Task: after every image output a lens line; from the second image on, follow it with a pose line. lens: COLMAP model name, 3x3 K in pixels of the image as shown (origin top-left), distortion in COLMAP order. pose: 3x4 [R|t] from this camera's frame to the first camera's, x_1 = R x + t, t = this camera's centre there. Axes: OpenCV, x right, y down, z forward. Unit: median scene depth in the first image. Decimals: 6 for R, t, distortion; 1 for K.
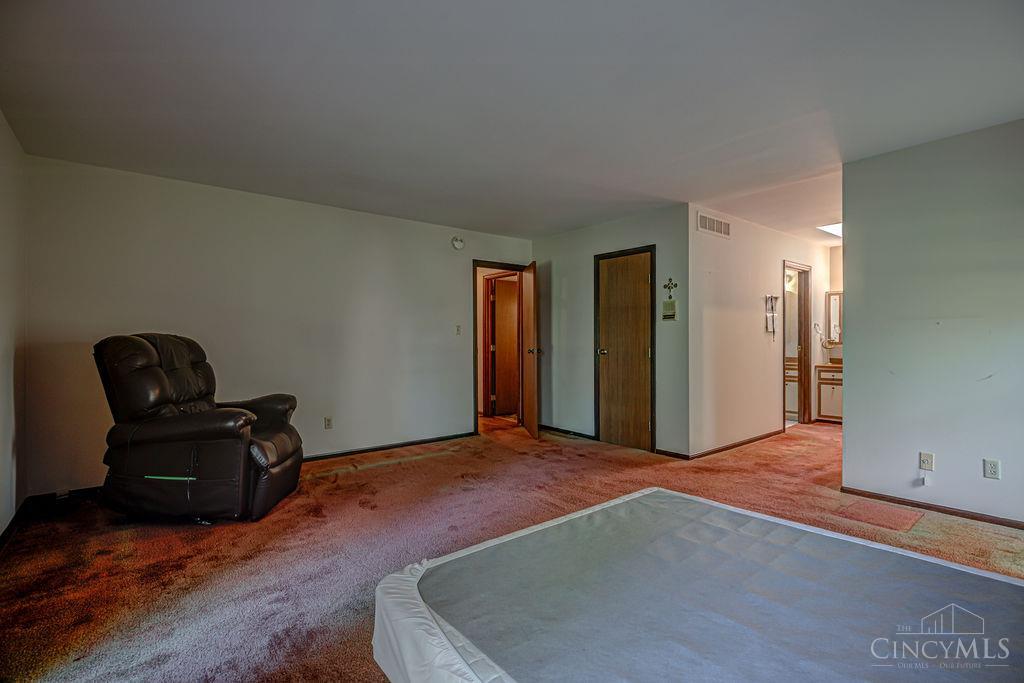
lens RADIAL K [[470.8, 0, 514.2], [0, 470.8, 342.3], [0, 0, 1]] dist [-0.005793, 0.000127]
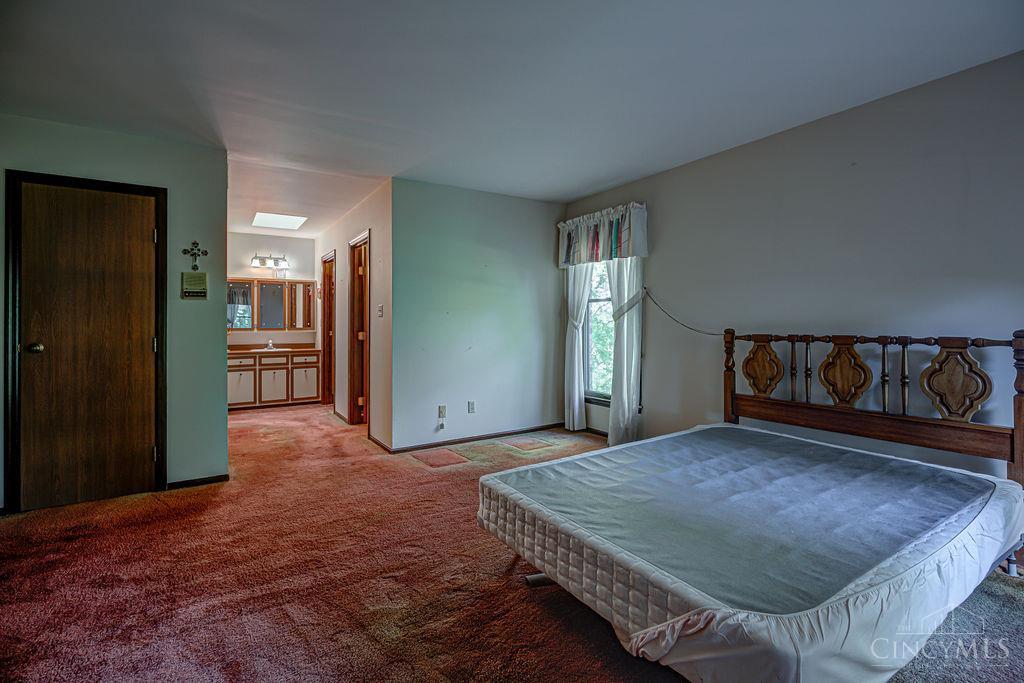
lens RADIAL K [[470.8, 0, 511.9], [0, 470.8, 321.3], [0, 0, 1]] dist [-0.005793, 0.000127]
pose [[0.117567, 0.007653, 0.993035, -0.340920], [0.010918, 0.999900, -0.008998, -0.000385], [-0.993005, 0.011900, 0.117472, 0.430408]]
